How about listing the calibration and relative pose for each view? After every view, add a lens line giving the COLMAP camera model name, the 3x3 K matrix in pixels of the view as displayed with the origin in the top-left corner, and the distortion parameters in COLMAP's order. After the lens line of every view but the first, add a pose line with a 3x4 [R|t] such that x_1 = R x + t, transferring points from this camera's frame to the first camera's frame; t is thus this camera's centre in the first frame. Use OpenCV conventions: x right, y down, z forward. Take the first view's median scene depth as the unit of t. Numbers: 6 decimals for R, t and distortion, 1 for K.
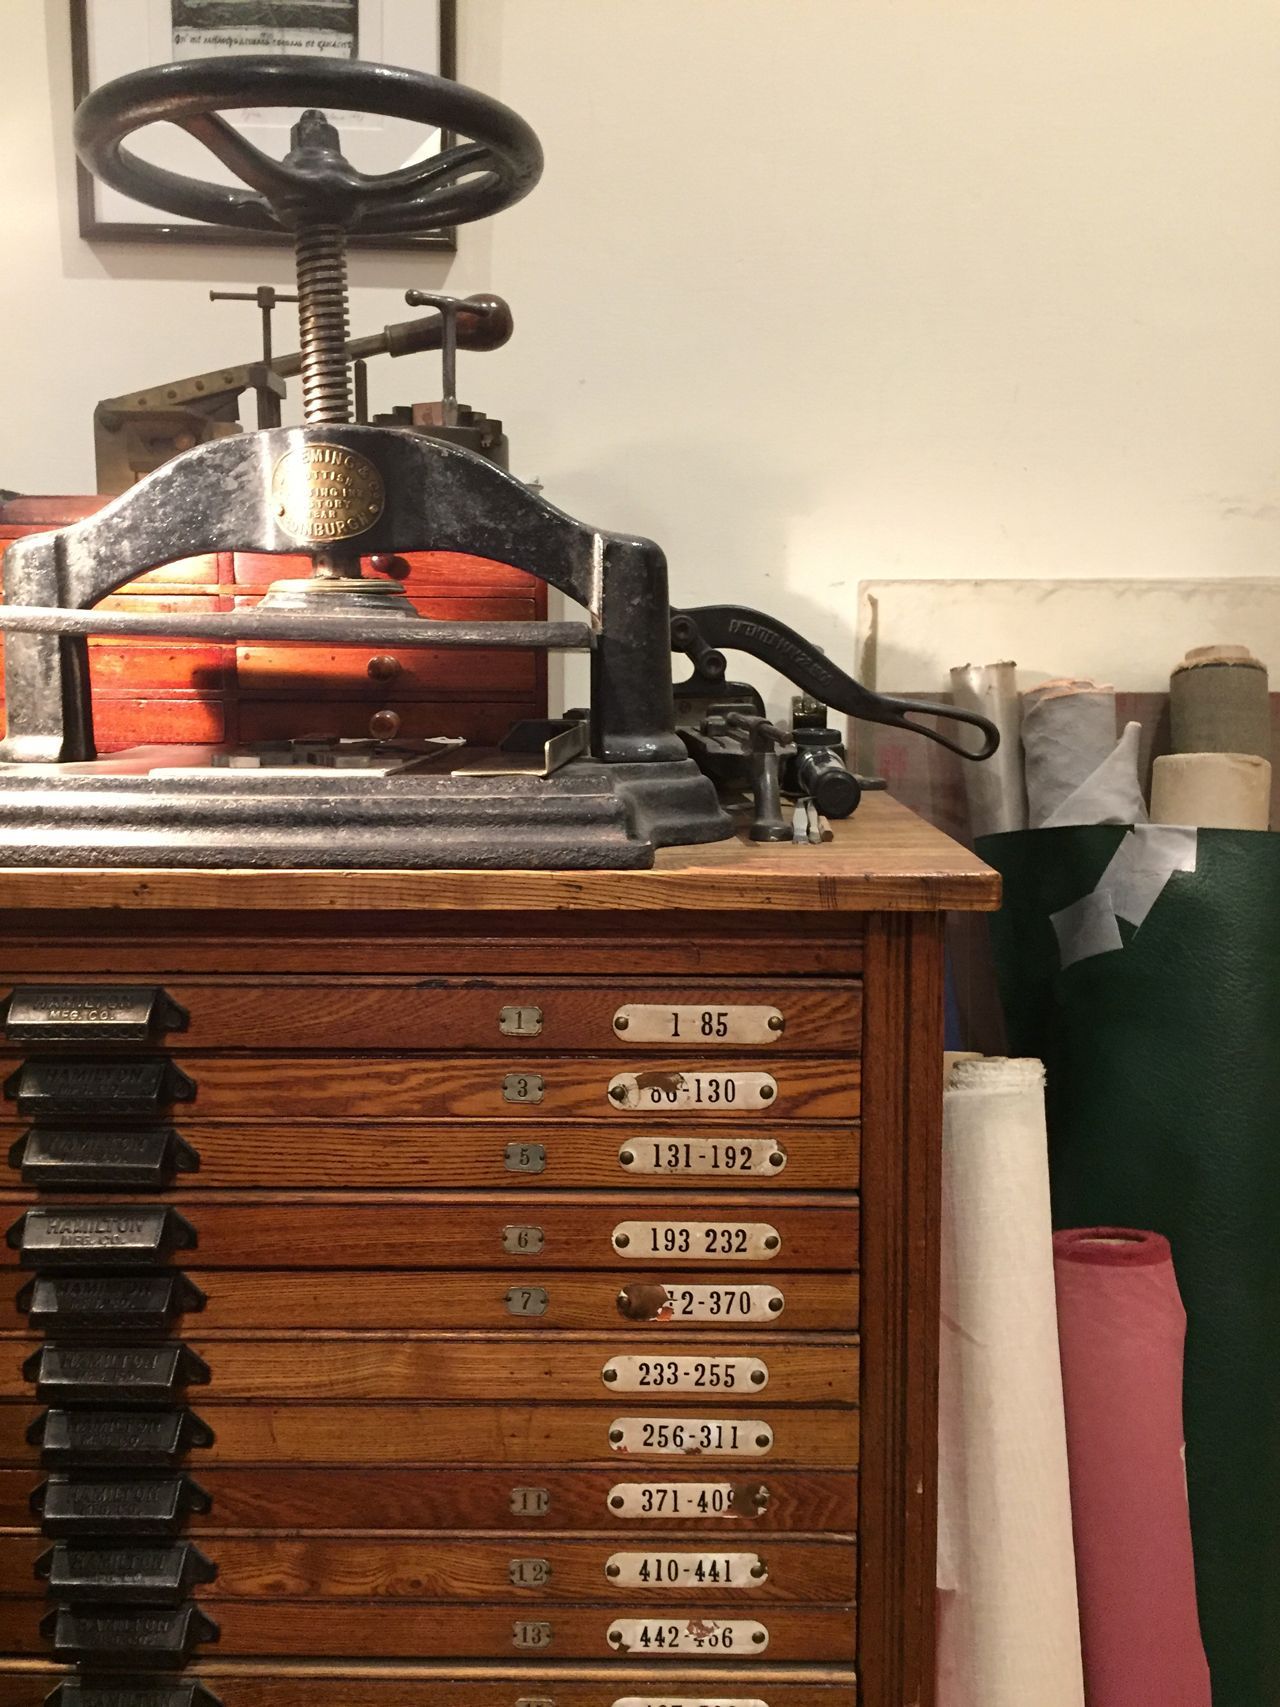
lens RADIAL K [[1462.3, 0, 644.5], [0, 1462.3, 855.3], [0, 0, 1]] dist [0.092334, -0.122790]
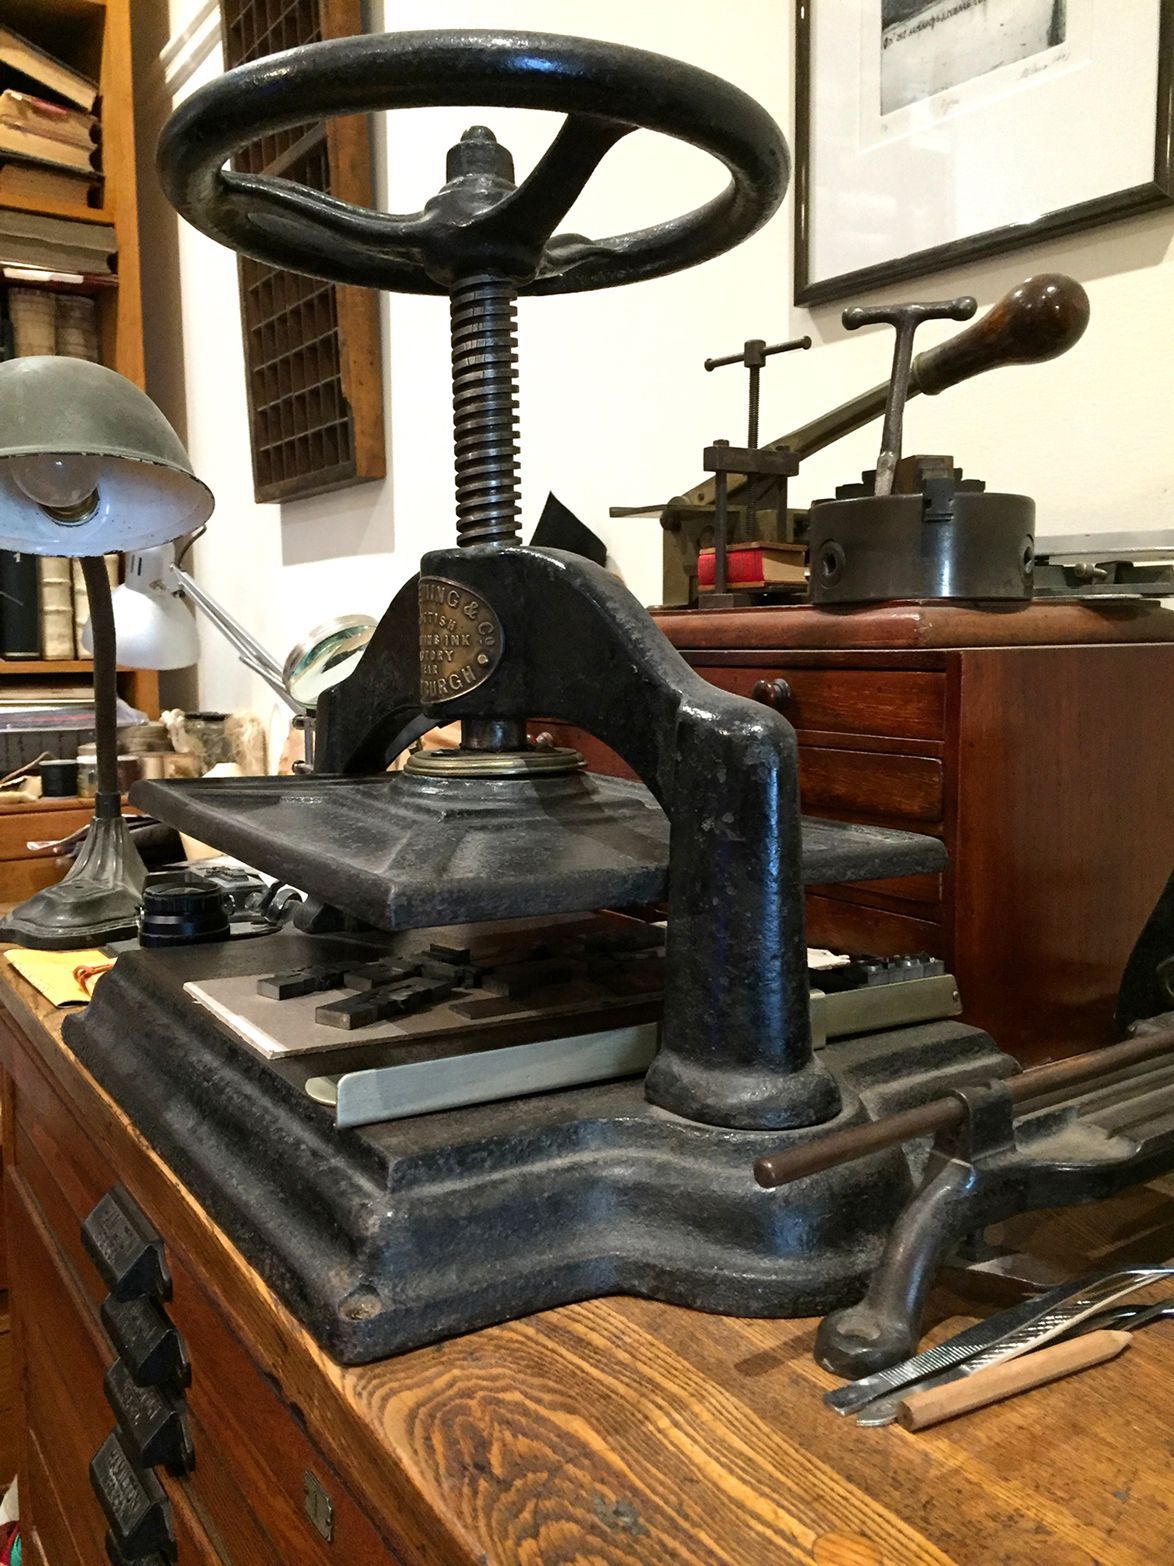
lens RADIAL K [[1341.5, 0, 591.1], [0, 1341.5, 784.7], [0, 0, 1]] dist [0.092334, -0.122790]
pose [[0.540243, 0.087182, -0.836981, 0.318846], [-0.117174, 0.992723, 0.027772, -0.160121], [0.833311, 0.083069, 0.546527, 0.556661]]
